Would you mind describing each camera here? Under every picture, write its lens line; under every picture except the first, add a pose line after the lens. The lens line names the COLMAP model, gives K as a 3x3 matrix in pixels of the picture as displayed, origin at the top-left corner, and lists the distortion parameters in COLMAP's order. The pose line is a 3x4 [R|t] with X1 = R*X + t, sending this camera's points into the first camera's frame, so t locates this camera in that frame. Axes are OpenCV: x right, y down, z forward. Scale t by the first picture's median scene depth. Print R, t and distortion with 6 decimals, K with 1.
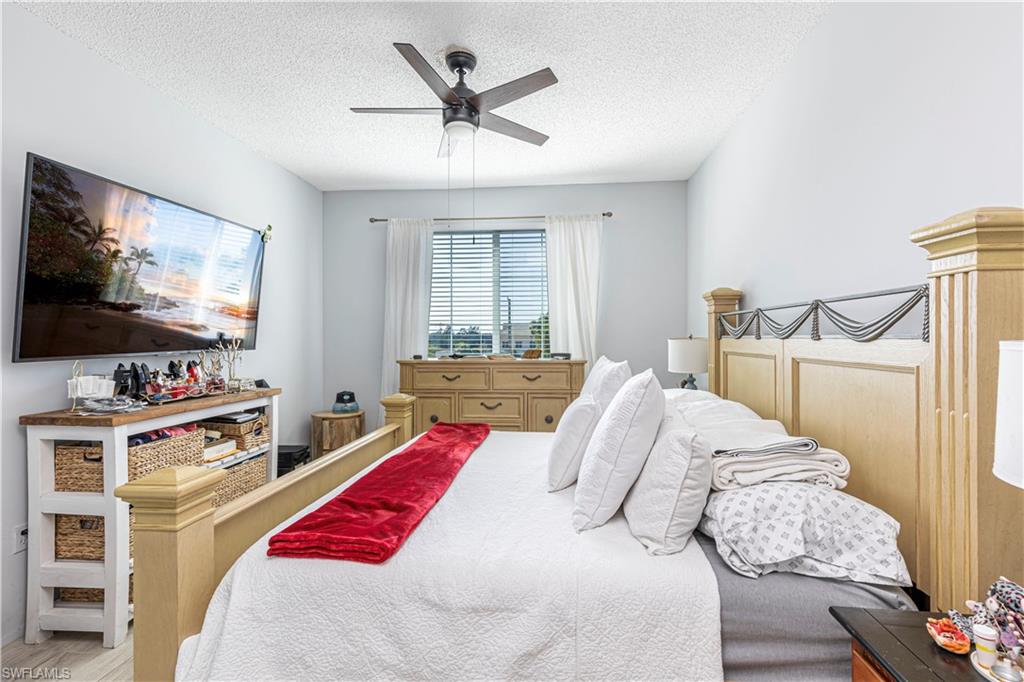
lens RADIAL K [[457.5, 0, 516.1], [0, 457.5, 341.1], [0, 0, 1]] dist [0.007171, -0.000445]
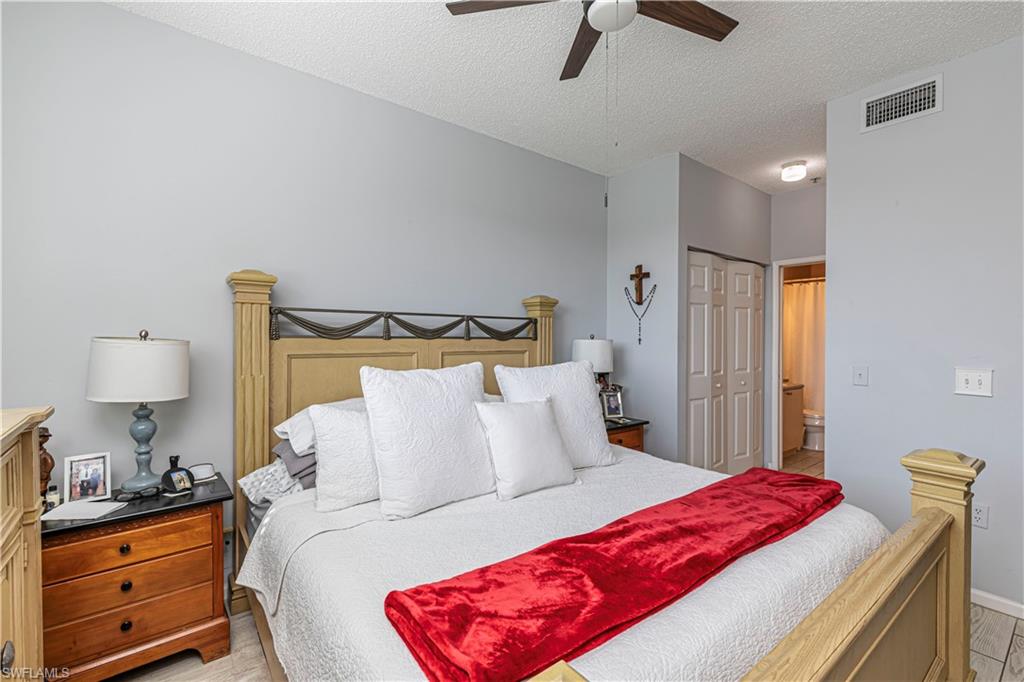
lens RADIAL K [[479.2, 0, 512.0], [0, 479.2, 341.0], [0, 0, 1]] dist [0.110133, -0.000065]
pose [[-0.714191, -0.004765, 0.699935, -0.315039], [0.002201, 0.999957, 0.009054, -0.006904], [-0.699948, 0.008007, -0.714149, 1.026121]]
